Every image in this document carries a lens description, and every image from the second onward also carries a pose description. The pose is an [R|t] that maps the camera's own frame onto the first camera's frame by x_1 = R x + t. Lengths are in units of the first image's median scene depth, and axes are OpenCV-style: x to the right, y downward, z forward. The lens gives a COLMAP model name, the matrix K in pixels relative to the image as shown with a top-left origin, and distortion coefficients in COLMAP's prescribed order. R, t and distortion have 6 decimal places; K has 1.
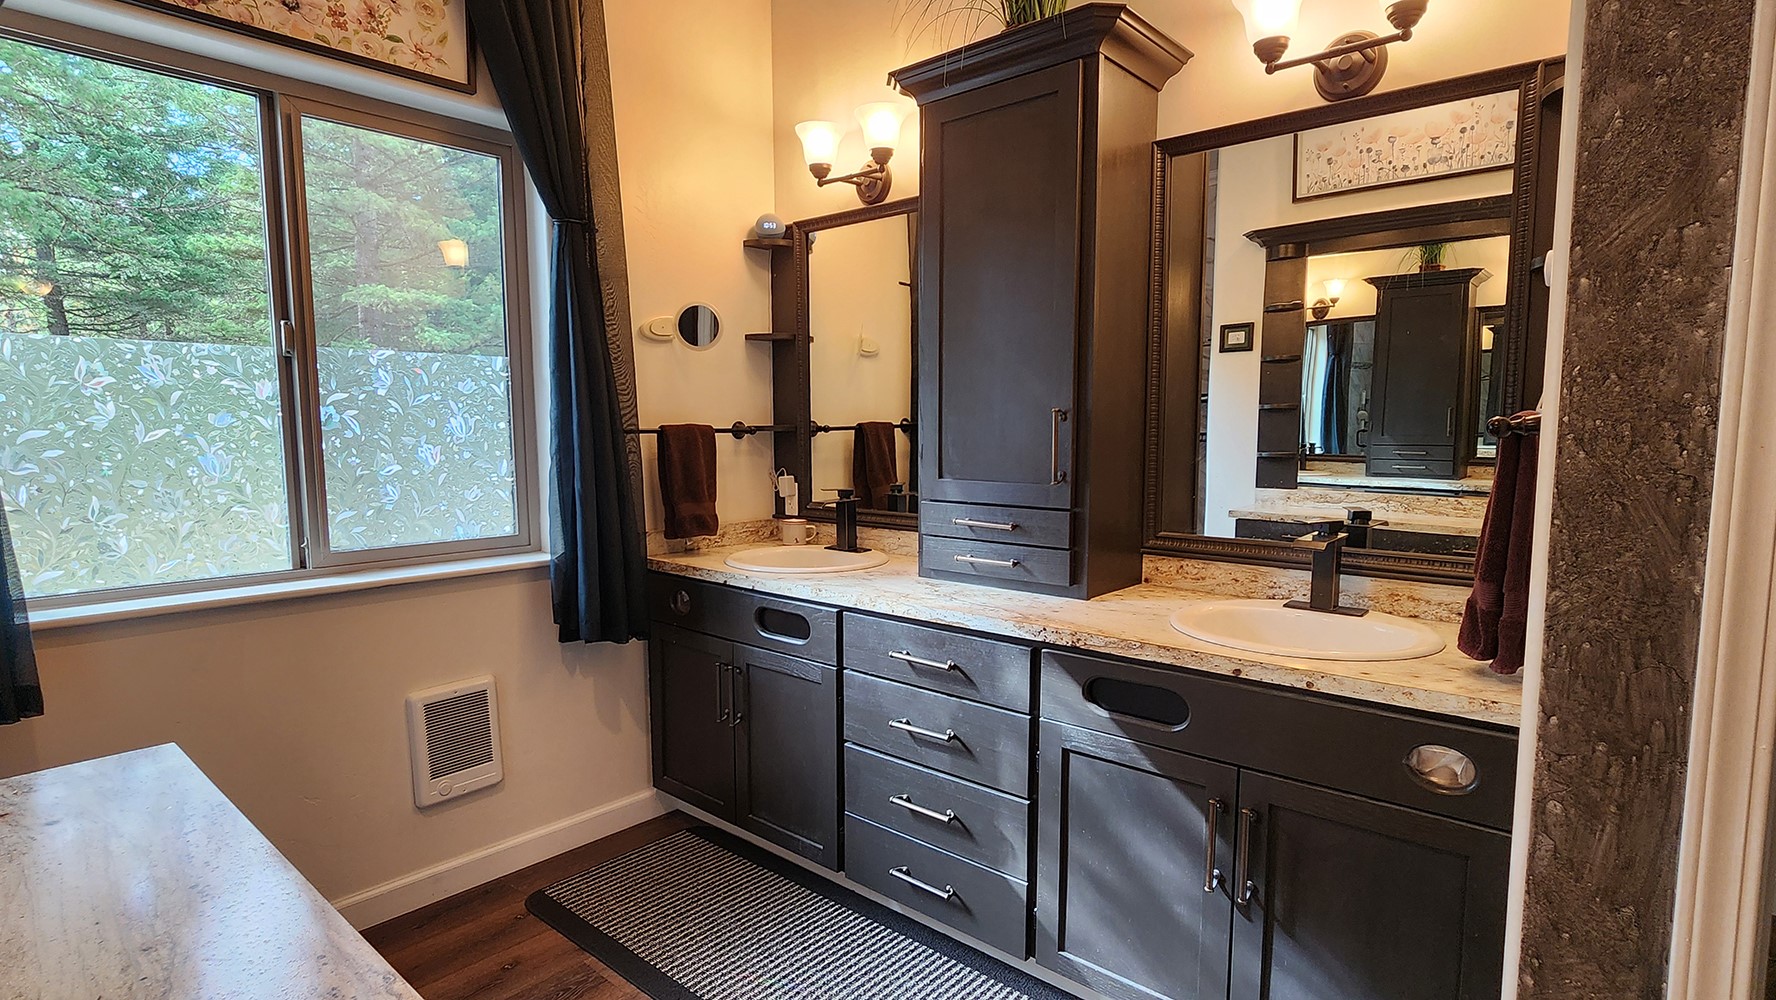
lens RADIAL K [[896.4, 0, 878.0], [0, 896.4, 520.0], [0, 0, 1]] dist [0.000592, 0.000228]
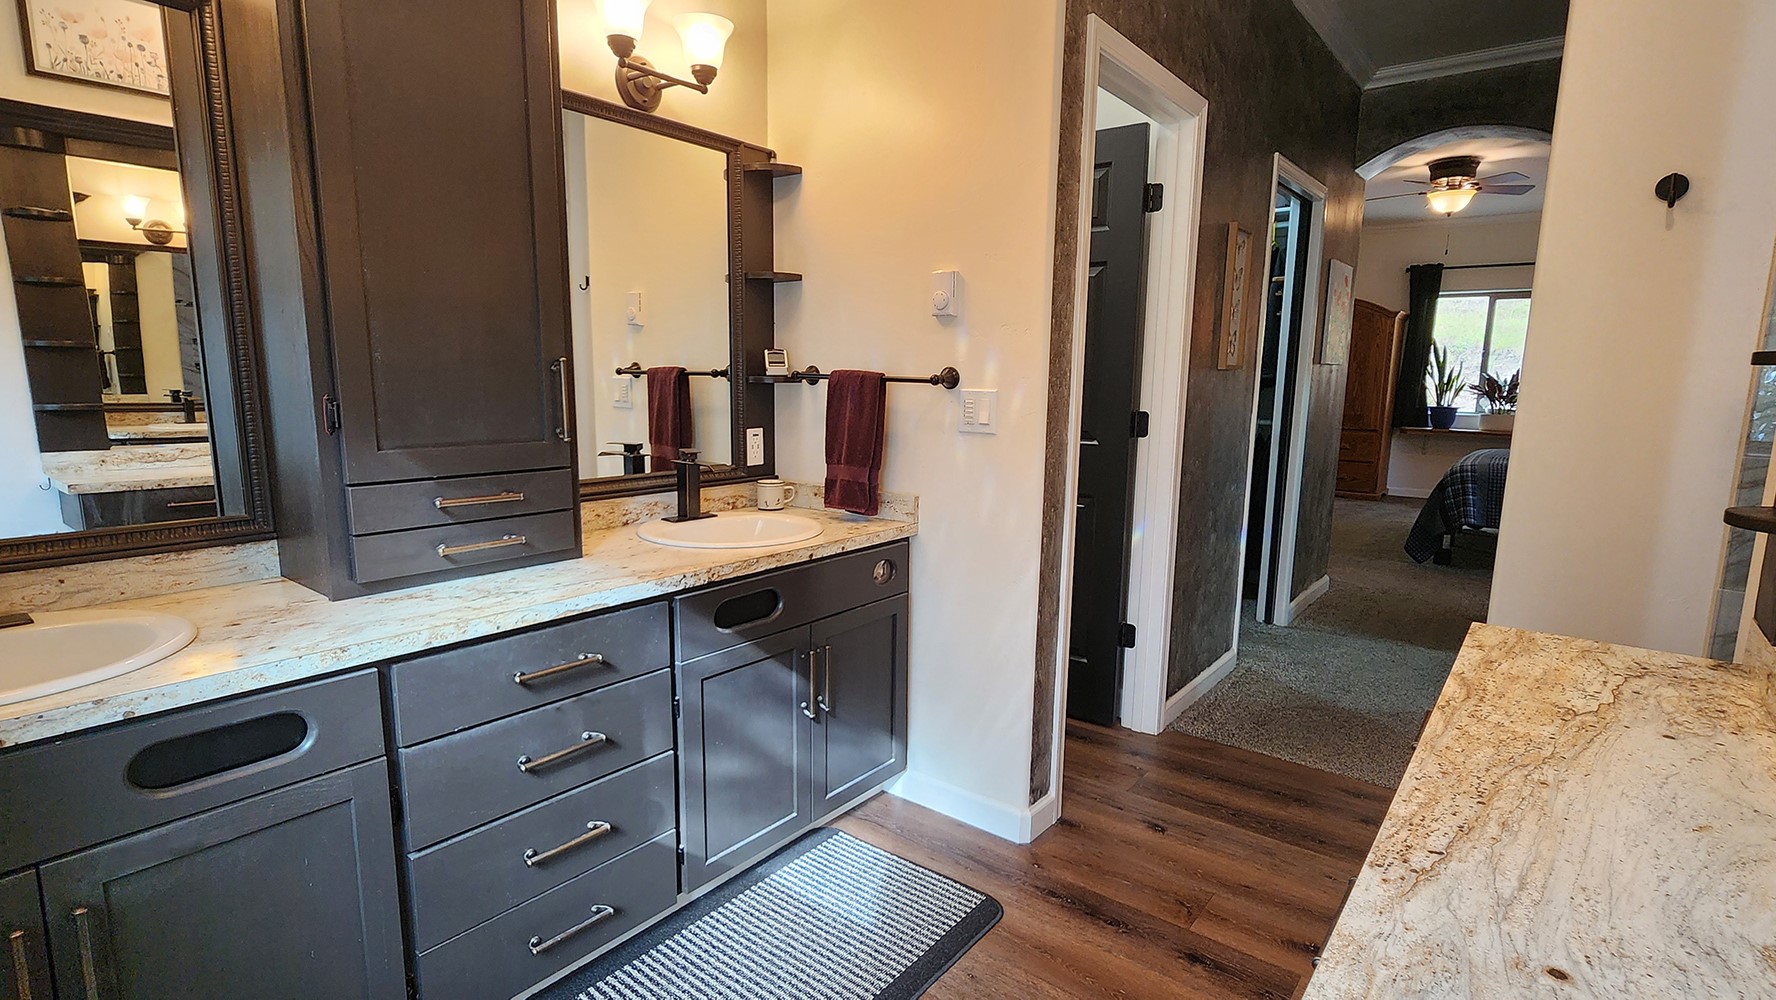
lens RADIAL K [[869.9, 0, 887.1], [0, 869.9, 518.0], [0, 0, 1]] dist [-0.005209, -0.000468]
pose [[-0.057349, -0.159322, 0.985559, -0.755042], [0.097908, 0.981528, 0.164368, -0.079979], [-0.993542, 0.105920, -0.040691, 0.761681]]
